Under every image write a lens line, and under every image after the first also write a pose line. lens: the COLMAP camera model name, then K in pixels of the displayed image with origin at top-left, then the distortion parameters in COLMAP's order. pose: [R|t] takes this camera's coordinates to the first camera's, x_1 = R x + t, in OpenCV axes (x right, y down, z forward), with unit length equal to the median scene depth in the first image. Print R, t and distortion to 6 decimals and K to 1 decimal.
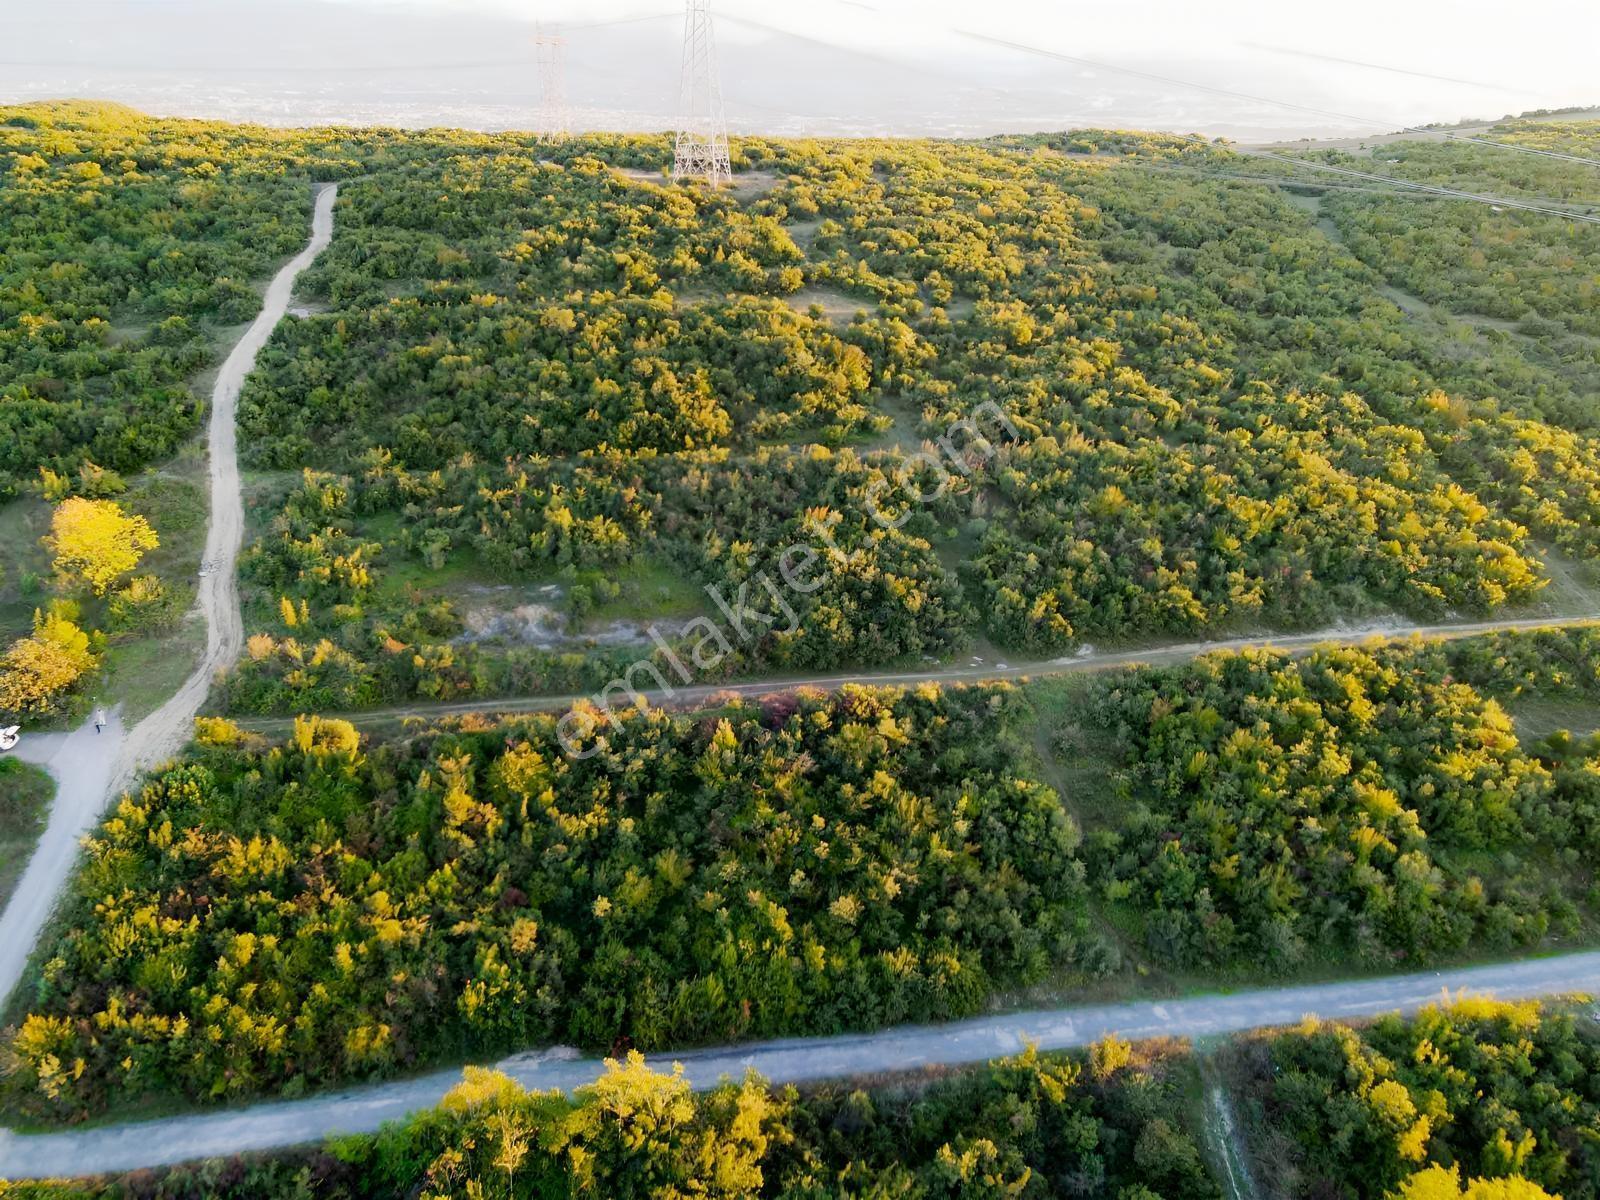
lens RADIAL K [[1156.7, 0, 794.9], [0, 1156.7, 609.3], [0, 0, 1]] dist [-0.001746, 0.032528]
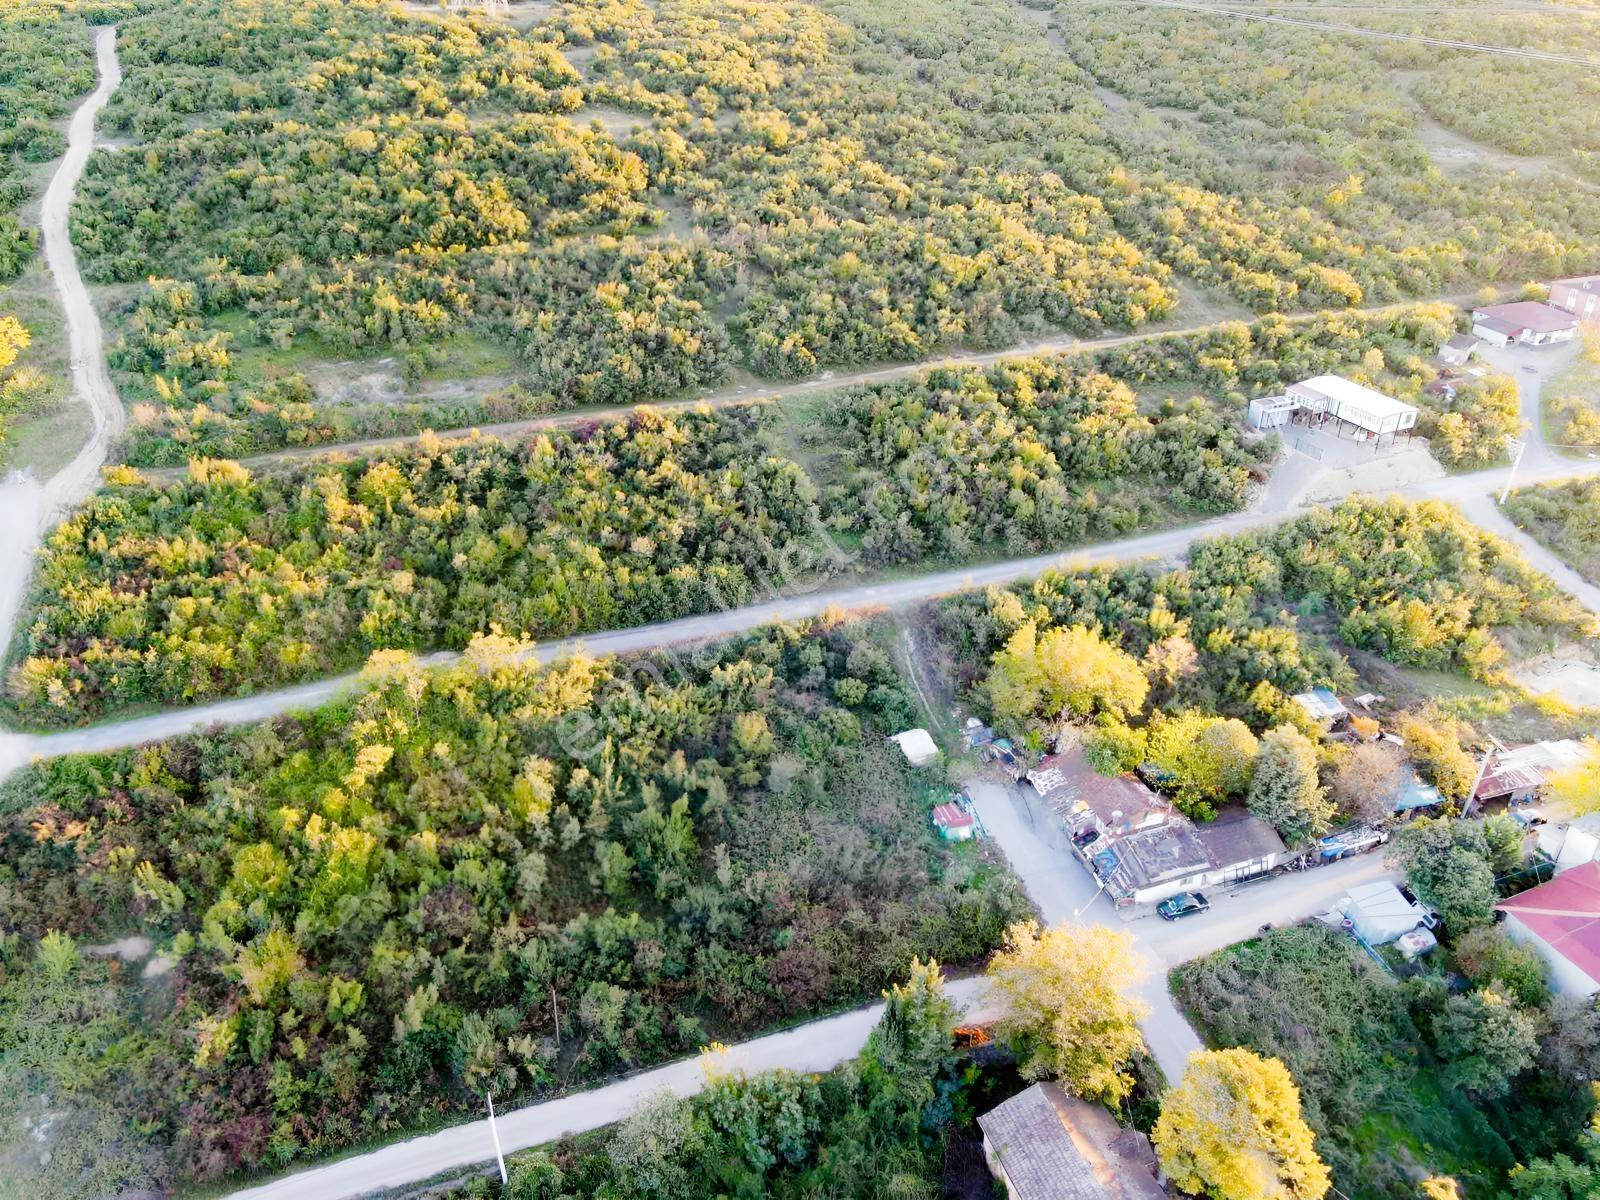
lens RADIAL K [[1147.0, 0, 792.1], [0, 1147.0, 607.0], [0, 0, 1]] dist [0.000805, 0.034245]
pose [[0.987129, -0.101137, 0.123884, 0.027592], [0.086437, 0.989151, 0.118779, 0.120825], [-0.134553, -0.106542, 0.985162, -0.238981]]
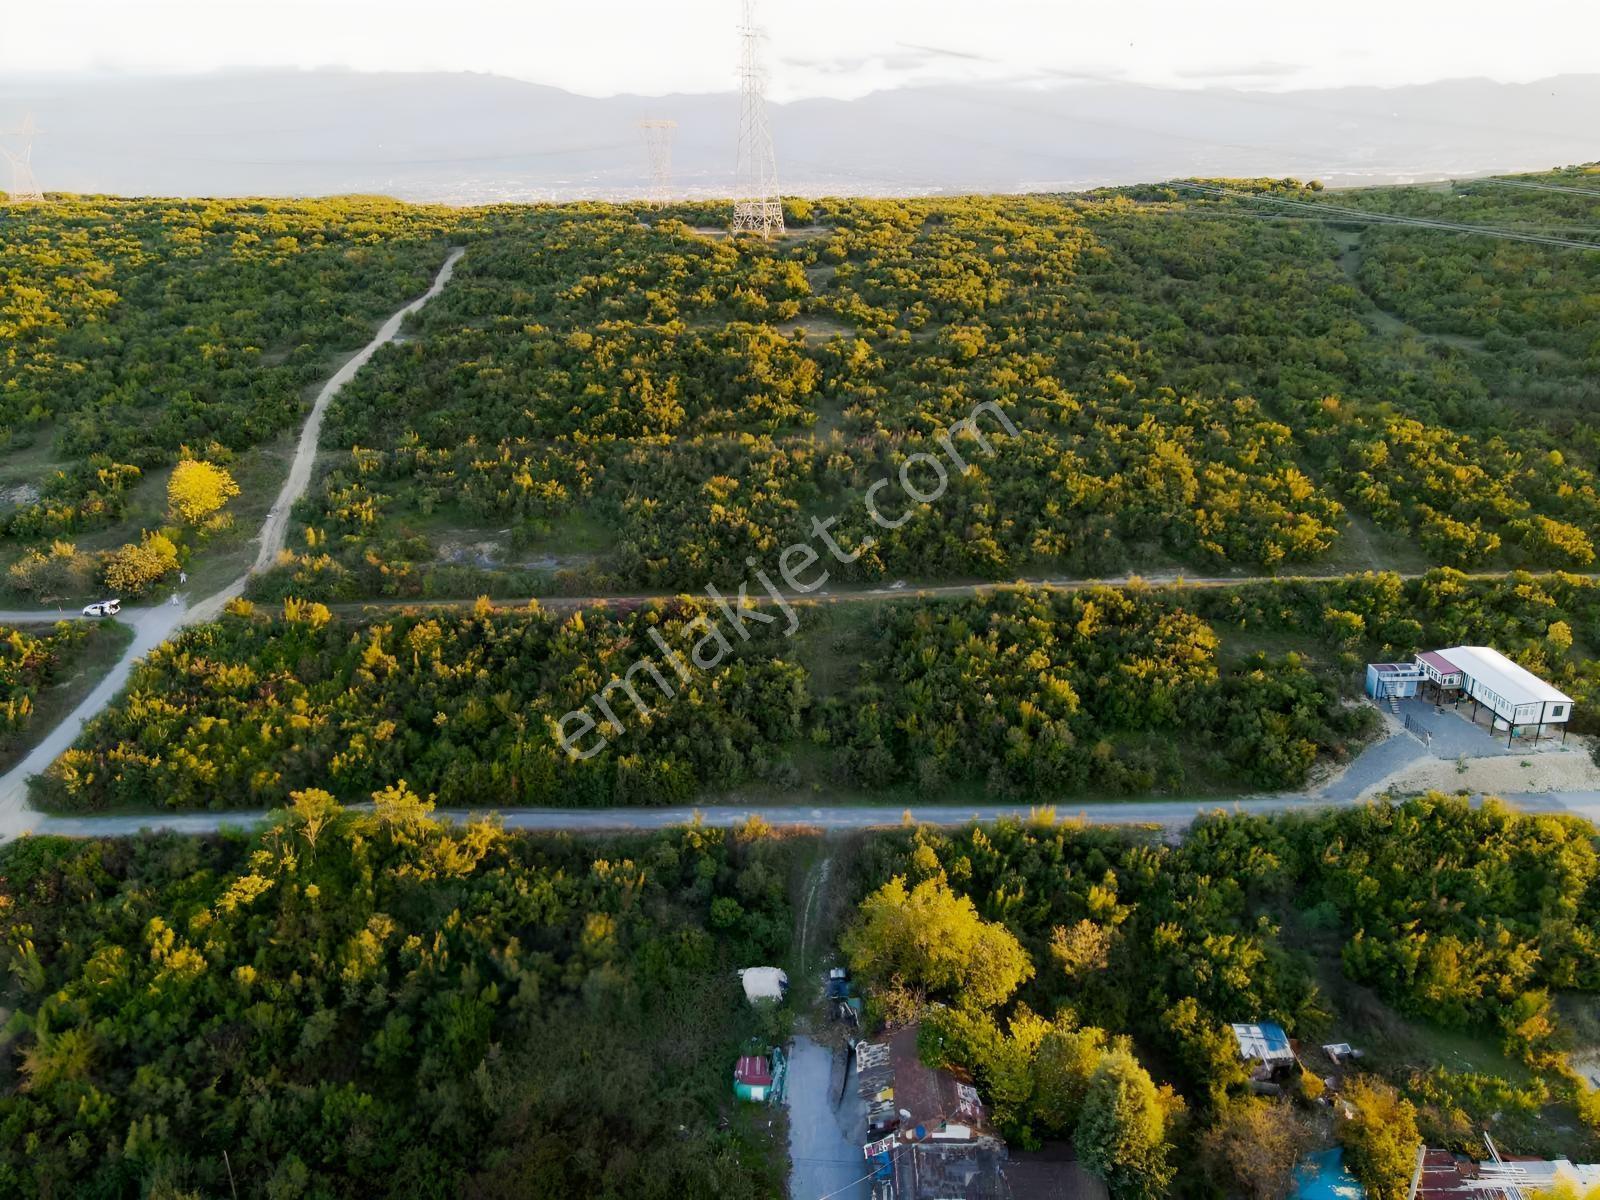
lens RADIAL K [[1156.7, 0, 794.9], [0, 1156.7, 609.3], [0, 0, 1]] dist [-0.001746, 0.032528]
pose [[0.980670, 0.029960, -0.193361, 0.346265], [-0.040252, 0.997962, -0.049520, 0.114953], [0.191483, 0.056346, 0.979877, -0.209360]]
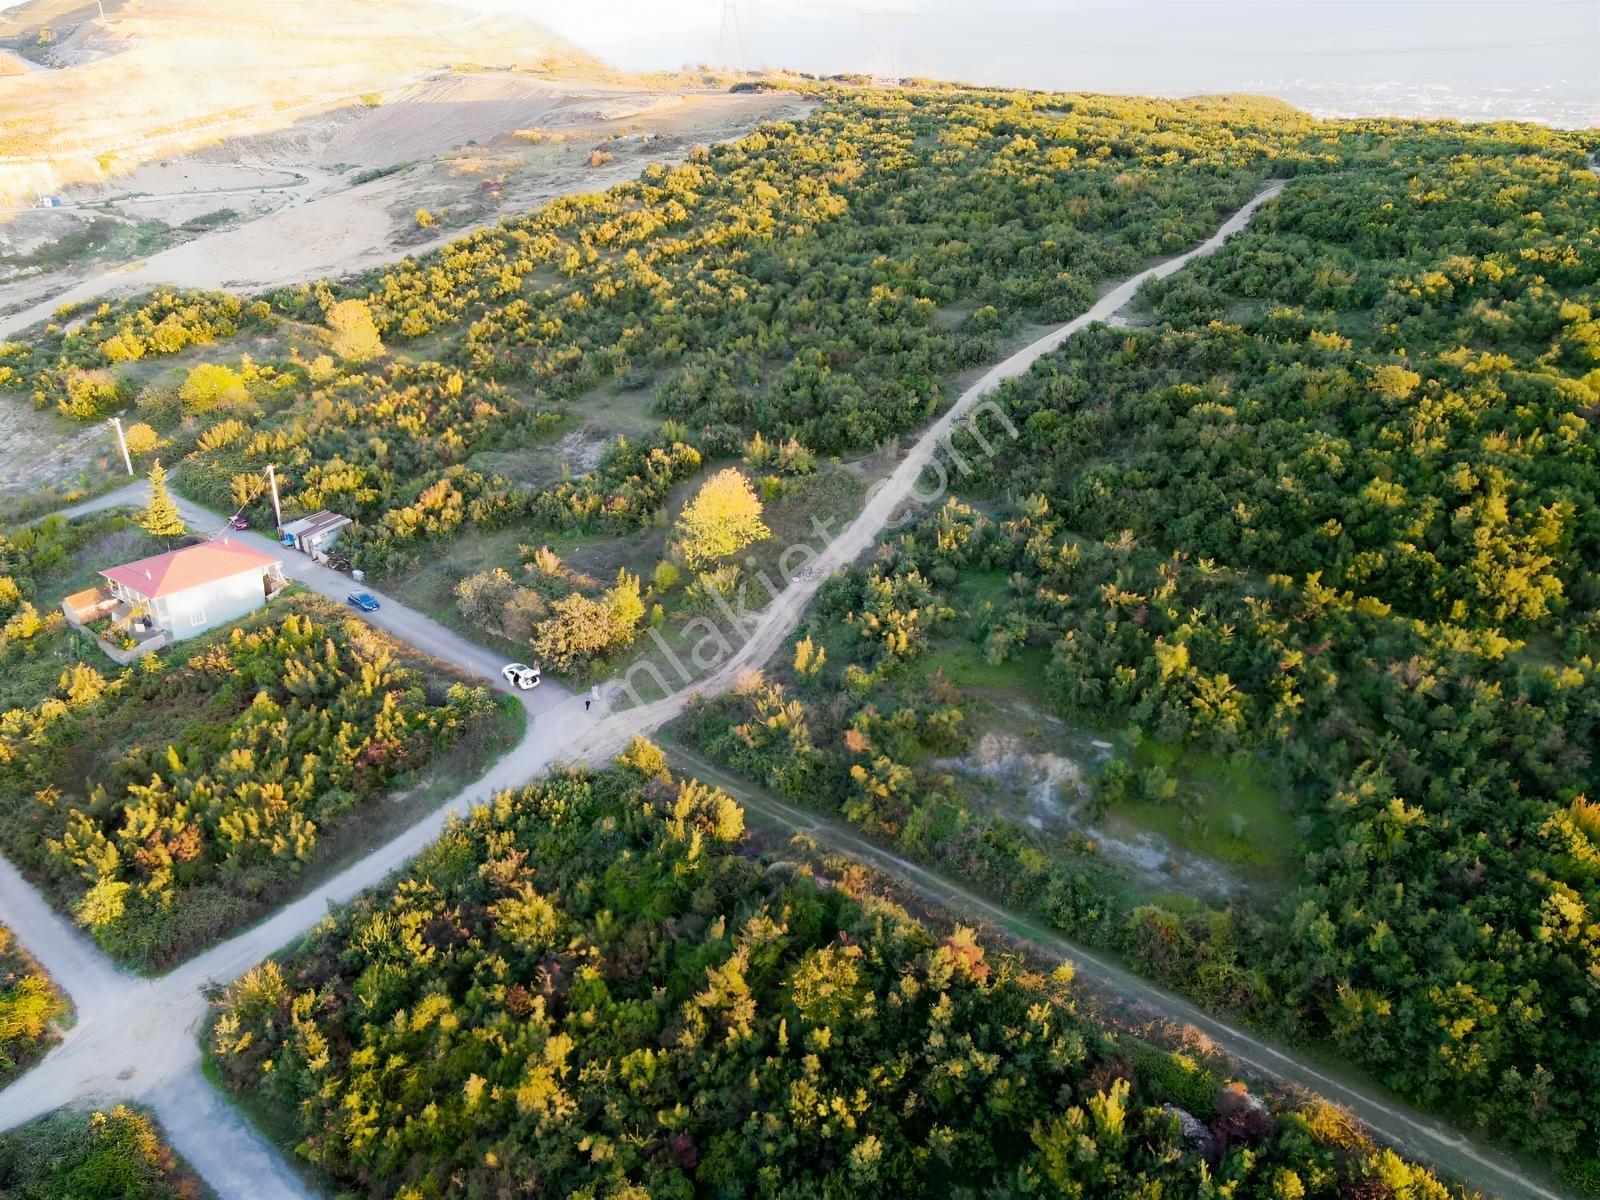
lens RADIAL K [[1156.7, 0, 794.9], [0, 1156.7, 609.3], [0, 0, 1]] dist [-0.001746, 0.032528]
pose [[0.634474, 0.323986, -0.701766, 0.134397], [-0.323486, 0.935878, 0.139602, -0.127205], [0.701997, 0.138438, 0.698595, 0.331083]]
